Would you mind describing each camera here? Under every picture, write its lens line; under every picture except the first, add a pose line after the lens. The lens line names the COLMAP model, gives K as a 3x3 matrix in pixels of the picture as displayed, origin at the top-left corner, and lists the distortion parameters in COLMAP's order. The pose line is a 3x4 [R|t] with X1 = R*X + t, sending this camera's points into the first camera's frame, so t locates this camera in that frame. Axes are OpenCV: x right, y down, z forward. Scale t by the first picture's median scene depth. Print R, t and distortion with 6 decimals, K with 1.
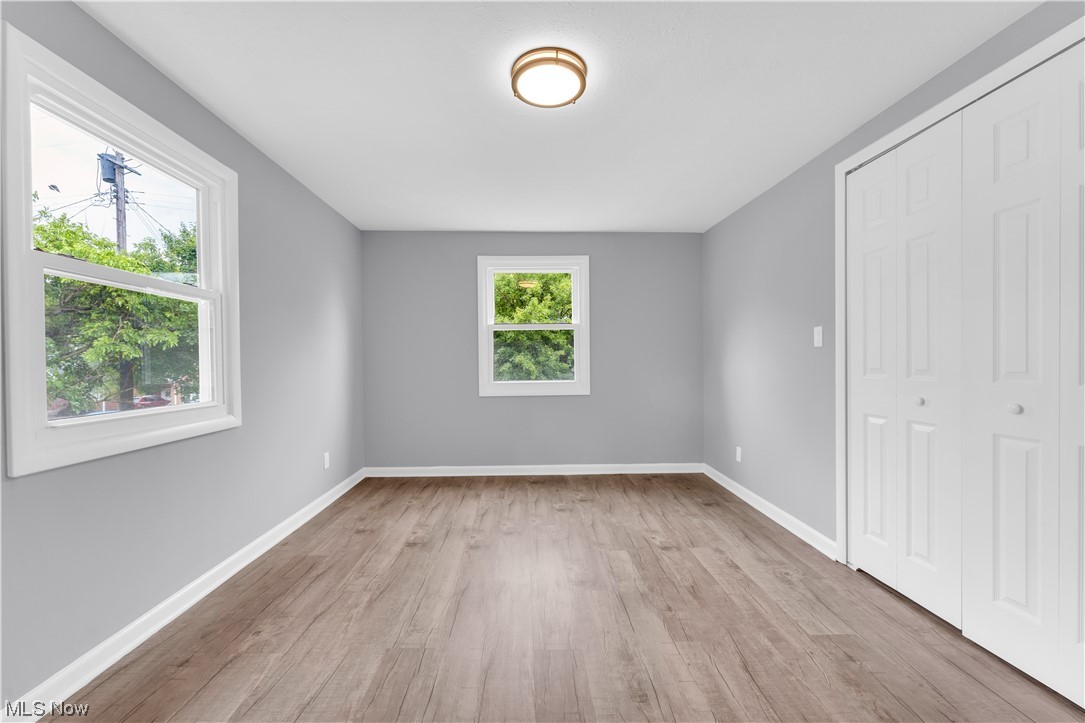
lens RADIAL K [[441.6, 0, 535.1], [0, 441.6, 367.9], [0, 0, 1]] dist [0.001618, -0.000329]
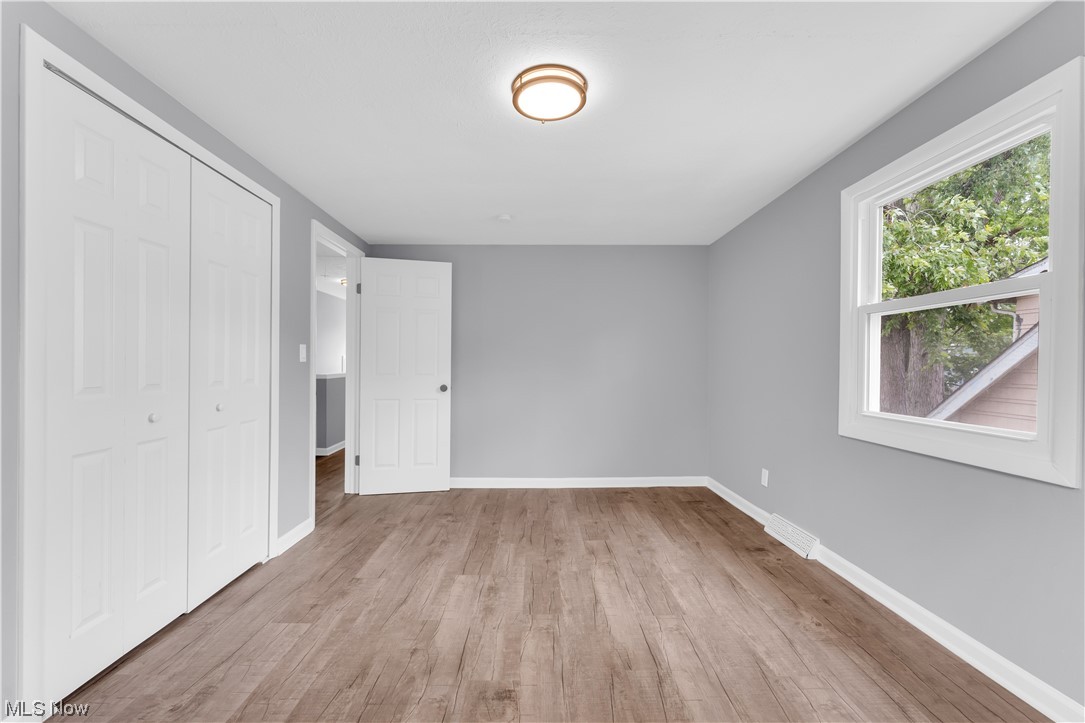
lens RADIAL K [[441.6, 0, 535.1], [0, 441.6, 367.9], [0, 0, 1]] dist [0.001618, -0.000329]
pose [[-0.999710, -0.000909, 0.024059, 0.040696], [-0.000423, 0.999796, 0.020198, -0.051574], [-0.024072, 0.020182, -0.999506, 2.014241]]
